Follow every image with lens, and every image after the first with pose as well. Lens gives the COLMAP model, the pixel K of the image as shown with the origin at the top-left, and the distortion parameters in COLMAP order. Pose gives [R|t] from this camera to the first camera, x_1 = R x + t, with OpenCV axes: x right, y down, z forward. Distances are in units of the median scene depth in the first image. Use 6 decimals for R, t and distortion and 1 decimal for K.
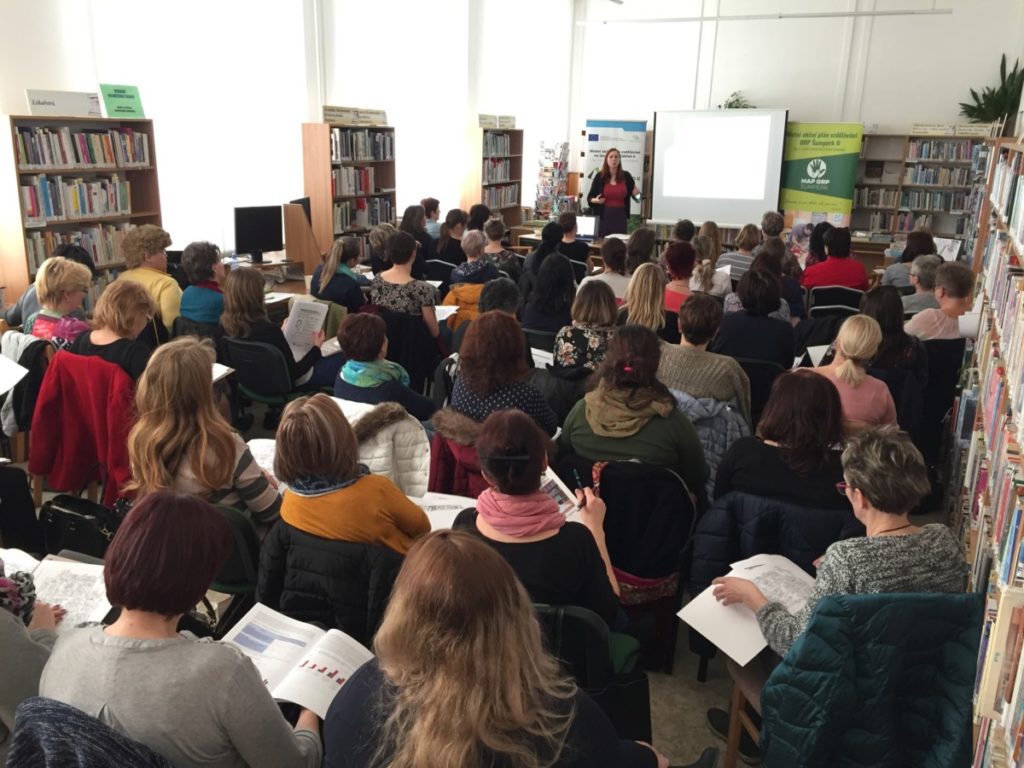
lens RADIAL K [[871.0, 0, 512.0], [0, 871.0, 384.0], [0, 0, 1]] dist [0.091695, -0.127493]
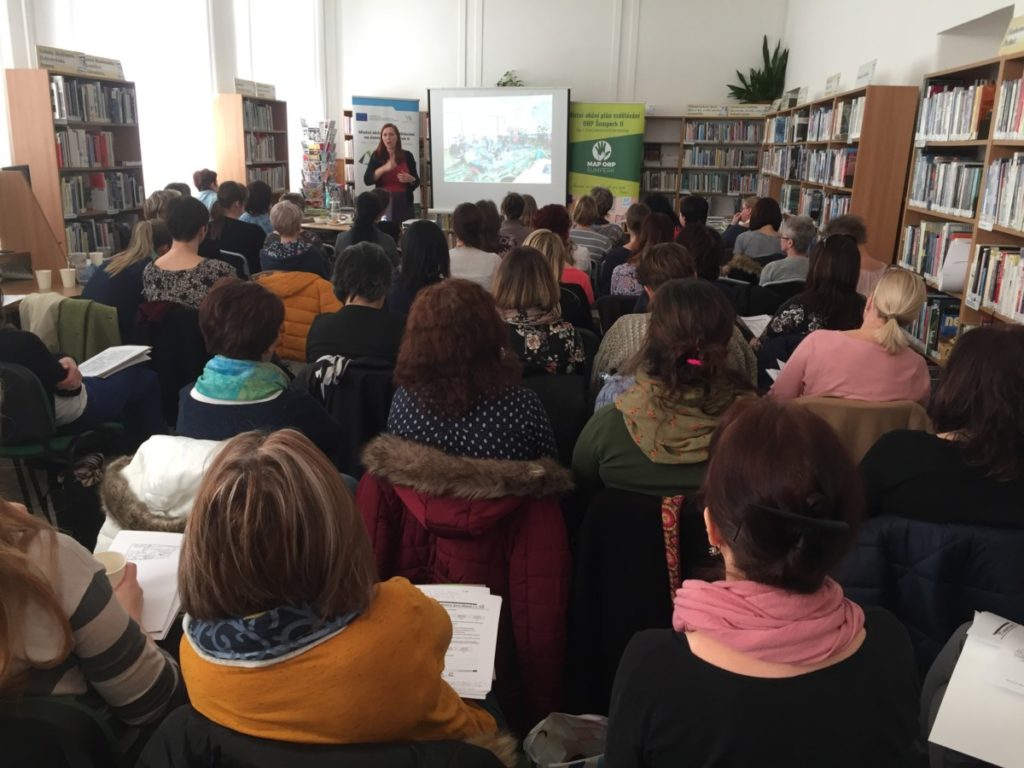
lens RADIAL K [[871.0, 0, 512.0], [0, 871.0, 384.0], [0, 0, 1]] dist [0.091695, -0.127493]
pose [[0.951438, -0.080793, 0.297048, -0.054443], [0.083881, 0.996473, 0.002359, -0.001075], [-0.296191, 0.022672, 0.954860, 0.125012]]
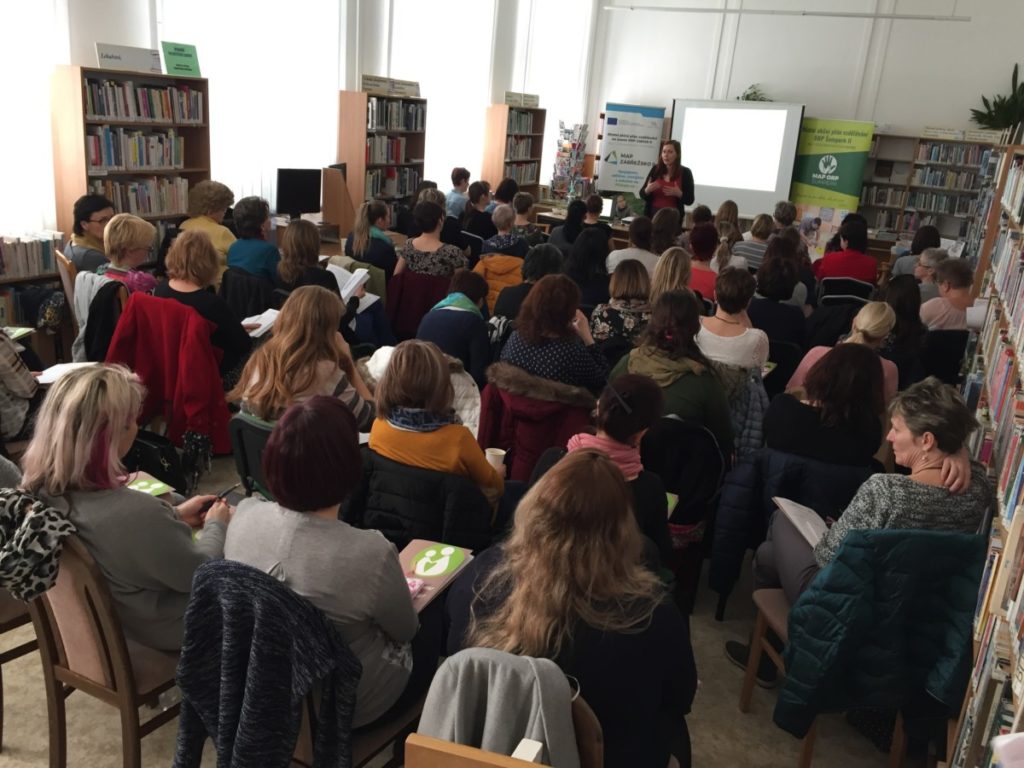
lens RADIAL K [[871.0, 0, 512.0], [0, 871.0, 384.0], [0, 0, 1]] dist [0.091695, -0.127493]
pose [[0.998335, 0.056070, 0.013562, -0.022792], [-0.056360, 0.998167, 0.022028, 0.009075], [-0.012302, -0.022756, 0.999665, -0.029194]]
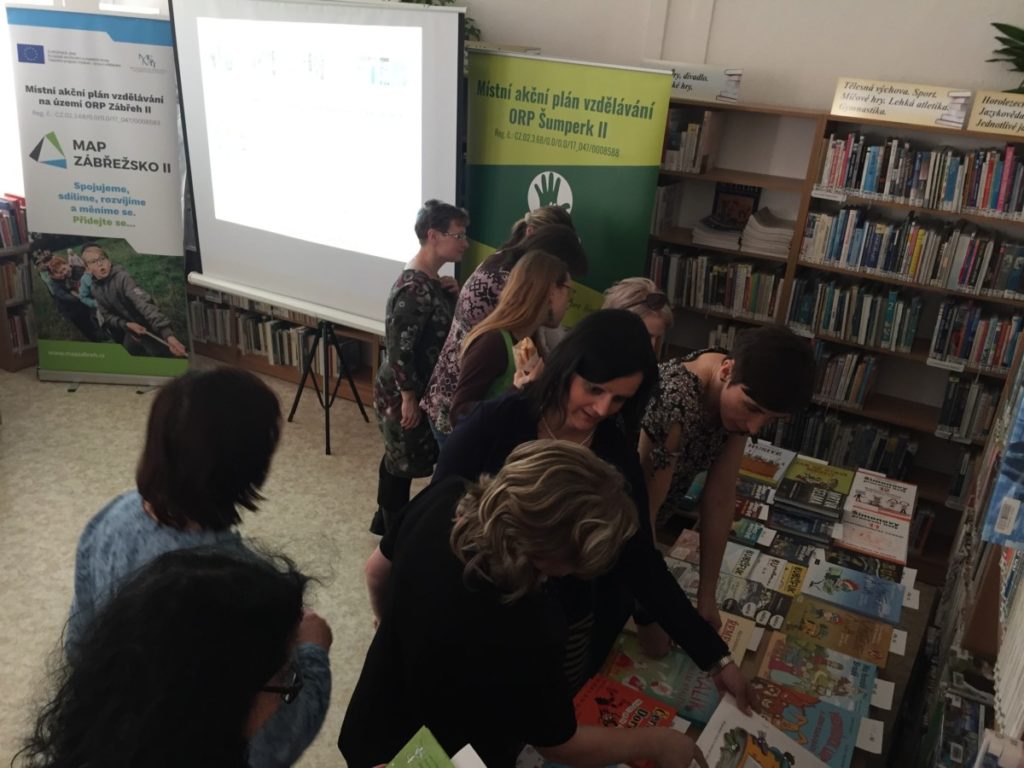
lens RADIAL K [[871.0, 0, 512.0], [0, 871.0, 384.0], [0, 0, 1]] dist [0.091695, -0.127493]
pose [[0.998010, 0.062104, -0.010879, 0.350551], [-0.060511, 0.991925, 0.111462, -0.217498], [0.017714, -0.110582, 0.993709, 0.679801]]
